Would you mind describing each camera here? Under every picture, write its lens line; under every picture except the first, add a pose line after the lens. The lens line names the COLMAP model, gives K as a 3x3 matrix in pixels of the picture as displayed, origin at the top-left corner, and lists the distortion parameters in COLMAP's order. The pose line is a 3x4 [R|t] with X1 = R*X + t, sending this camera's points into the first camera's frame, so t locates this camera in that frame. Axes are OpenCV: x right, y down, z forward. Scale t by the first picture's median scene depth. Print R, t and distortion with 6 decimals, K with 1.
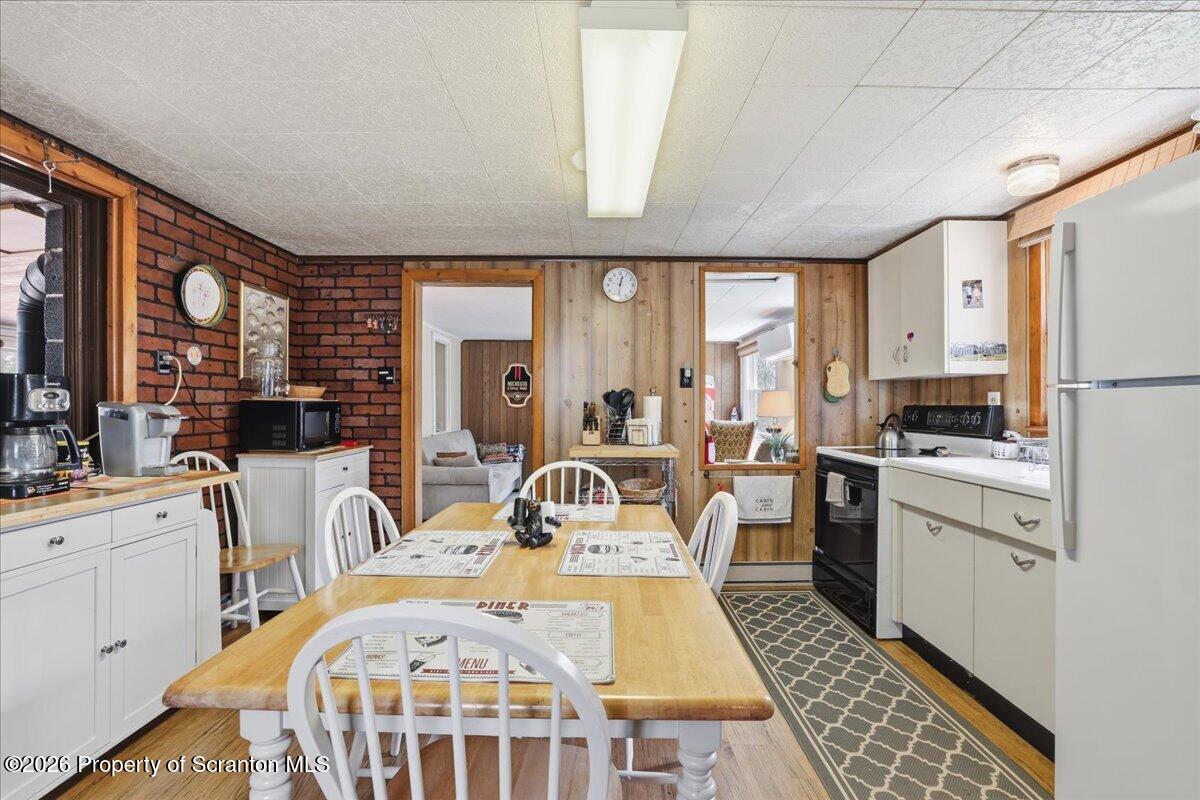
lens RADIAL K [[531.2, 0, 604.4], [0, 531.2, 417.4], [0, 0, 1]] dist [-0.027332, 0.011286]
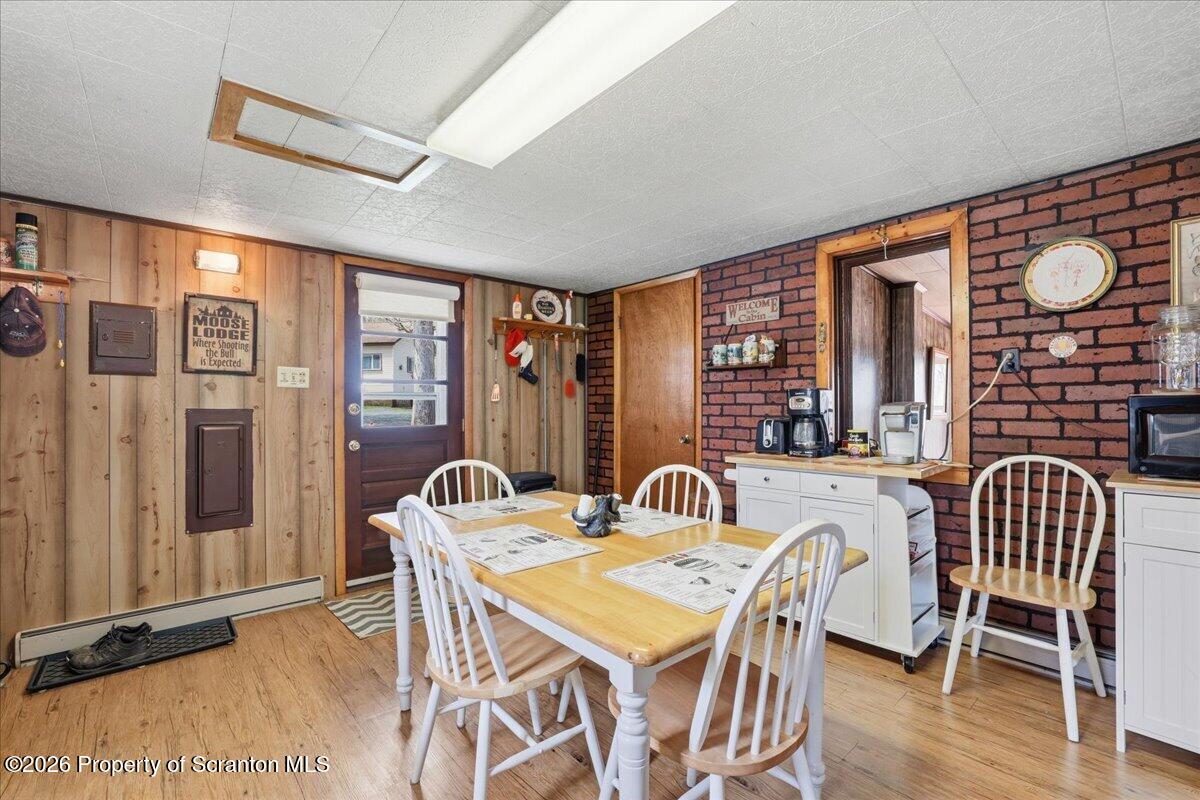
lens RADIAL K [[531.2, 0, 604.9], [0, 531.2, 409.5], [0, 0, 1]] dist [-0.027332, 0.011286]
pose [[-0.752523, 0.003707, -0.658556, 0.301772], [-0.009459, 0.999820, 0.016437, -0.018353], [0.658498, 0.018598, -0.752352, 0.986163]]
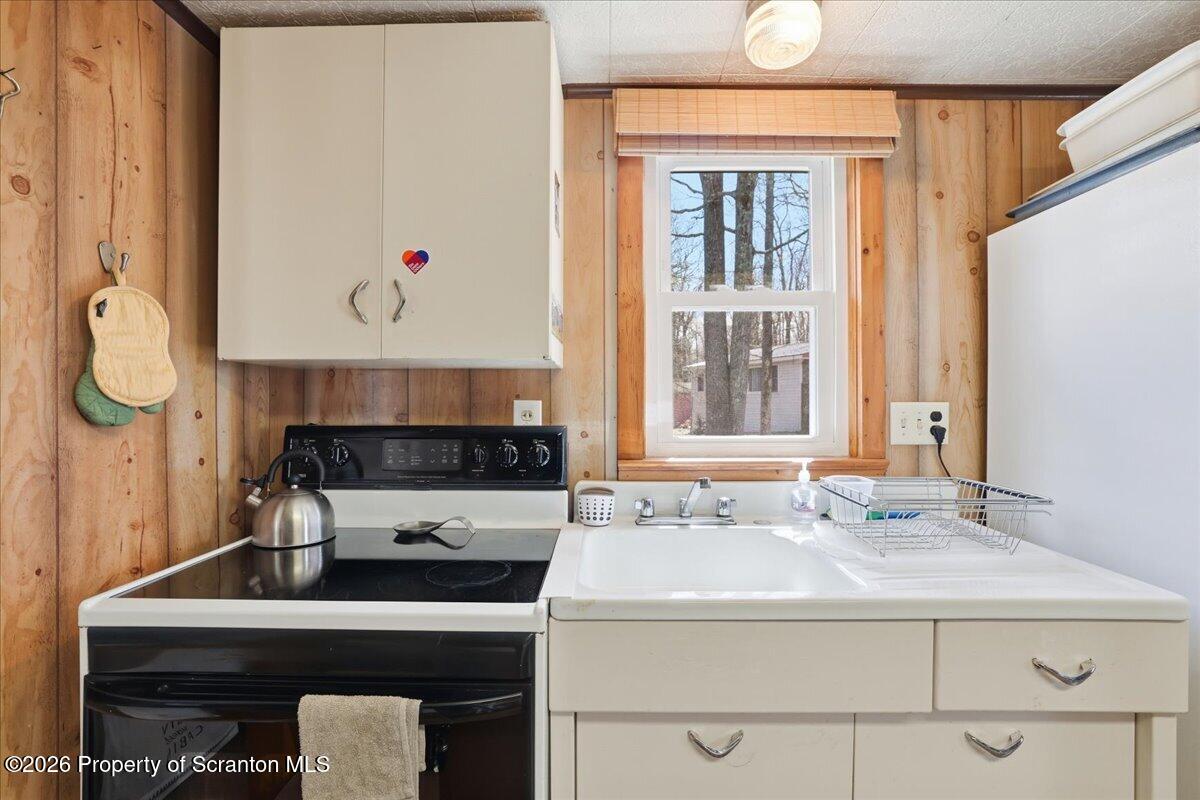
lens RADIAL K [[531.2, 0, 598.4], [0, 531.2, 402.0], [0, 0, 1]] dist [-0.027332, 0.011286]
pose [[0.014279, 0.005412, 0.999883, 0.172682], [0.020596, 0.999772, -0.005705, -0.038643], [-0.999686, 0.020675, 0.014164, 0.836656]]
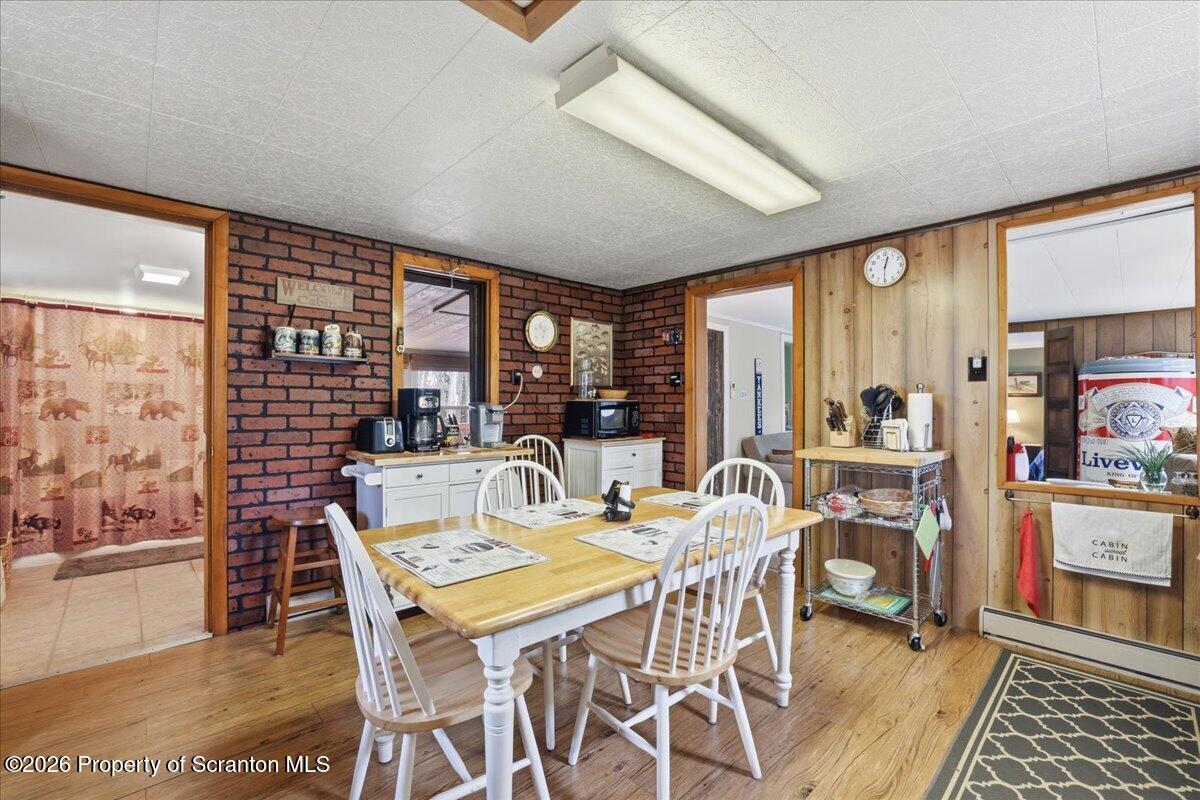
lens RADIAL K [[531.2, 0, 600.8], [0, 531.2, 401.5], [0, 0, 1]] dist [-0.027332, 0.011286]
pose [[0.689515, -0.005781, -0.724249, 0.384826], [-0.014157, 0.999670, -0.021457, -0.001780], [0.724133, 0.025048, 0.689205, 0.071685]]
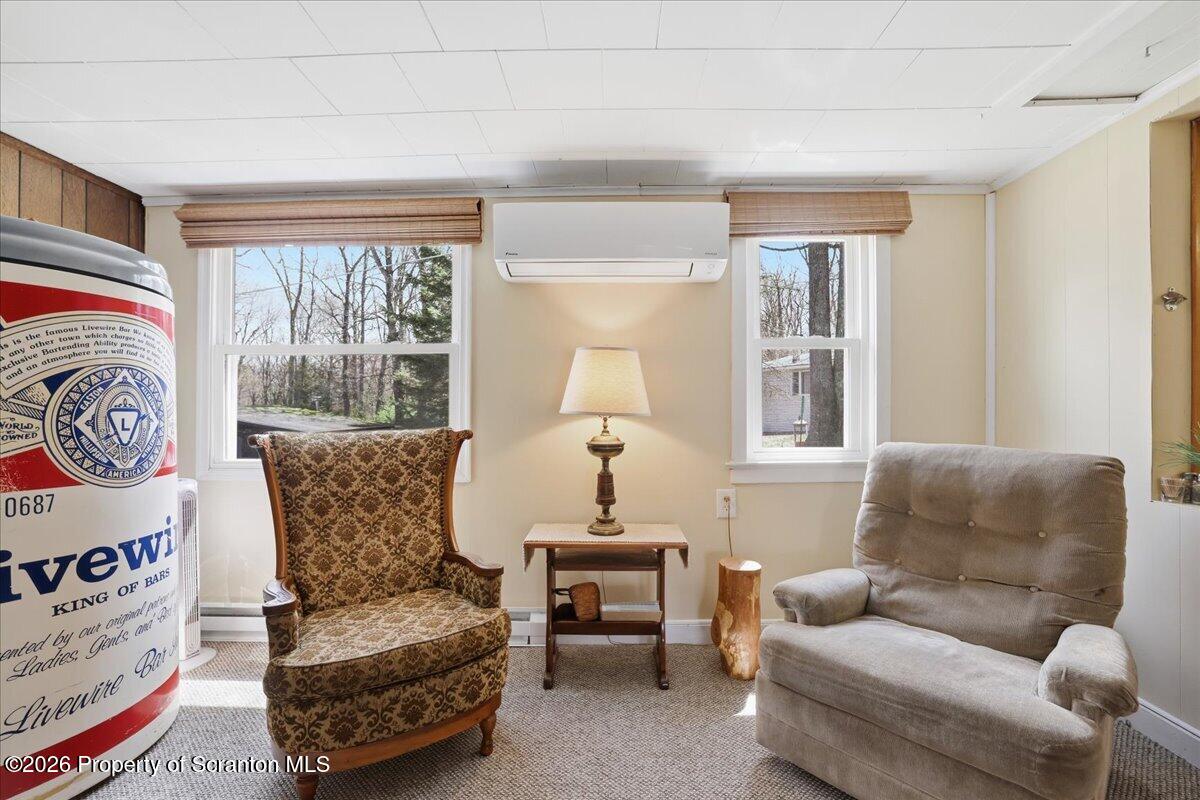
lens RADIAL K [[531.2, 0, 600.7], [0, 531.2, 402.5], [0, 0, 1]] dist [-0.027332, 0.011286]
pose [[0.036313, 0.003016, 0.999336, -0.133738], [0.019928, 0.999794, -0.003742, -0.012177], [-0.999142, 0.020051, 0.036245, 1.719483]]
